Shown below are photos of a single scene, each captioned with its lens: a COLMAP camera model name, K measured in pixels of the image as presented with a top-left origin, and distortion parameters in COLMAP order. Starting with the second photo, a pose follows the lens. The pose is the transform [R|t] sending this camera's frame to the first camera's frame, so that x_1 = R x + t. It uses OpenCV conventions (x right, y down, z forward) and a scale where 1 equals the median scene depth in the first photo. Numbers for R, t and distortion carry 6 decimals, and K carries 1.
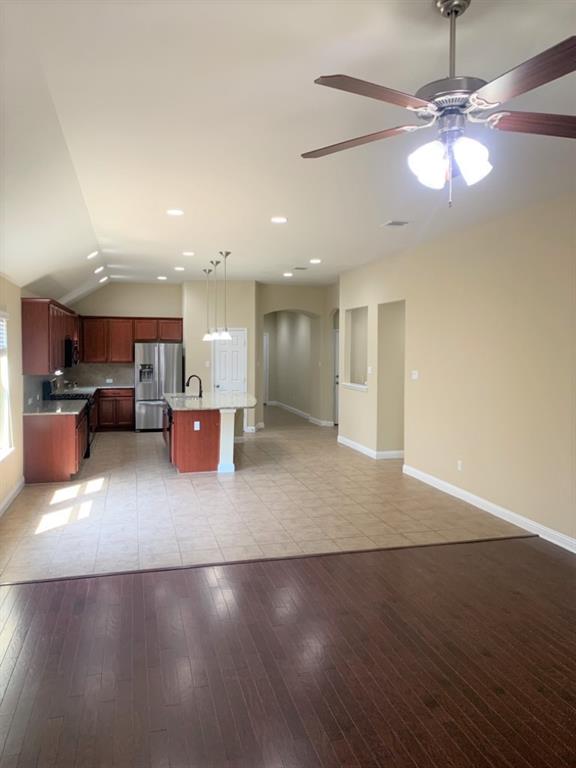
lens RADIAL K [[585.9, 0, 288.0], [0, 585.9, 384.0], [0, 0, 1]] dist [0.021001, -0.004658]
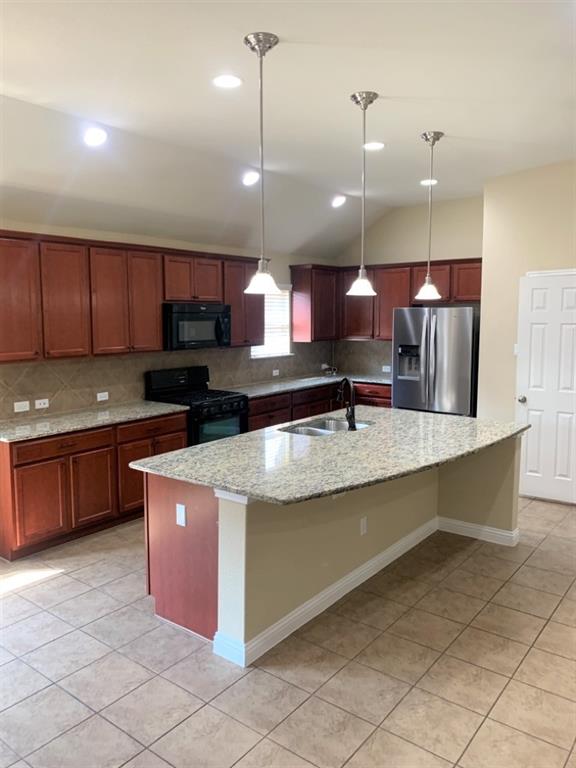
lens RADIAL K [[585.9, 0, 288.0], [0, 585.9, 384.0], [0, 0, 1]] dist [0.021001, -0.004658]
pose [[0.605626, 0.094465, -0.790122, 0.132991], [-0.050470, 0.995490, 0.080333, -0.035914], [0.794147, -0.008774, 0.607662, 0.555276]]
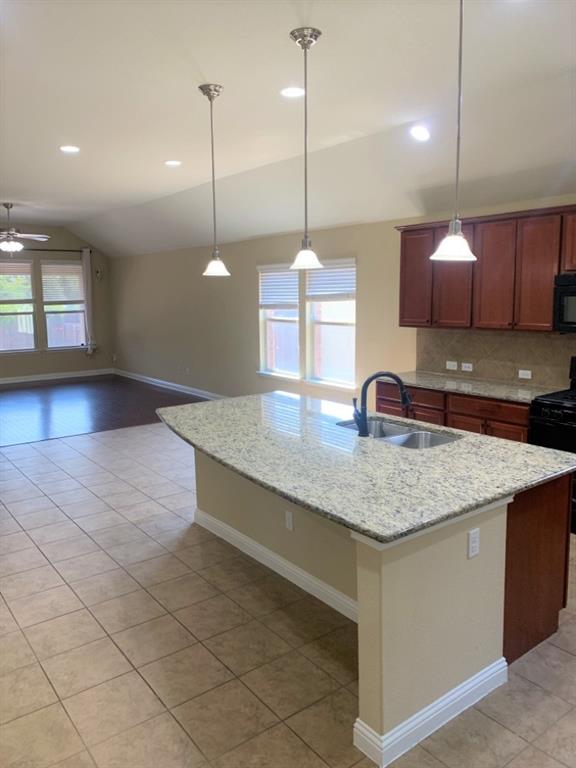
lens RADIAL K [[593.7, 0, 288.0], [0, 593.7, 384.0], [0, 0, 1]] dist [0.054418, 0.000607]
pose [[-0.926017, 0.069458, -0.371037, 0.054121], [-0.014055, 0.975900, 0.217767, -0.059107], [0.377220, 0.206871, -0.902723, 0.894940]]
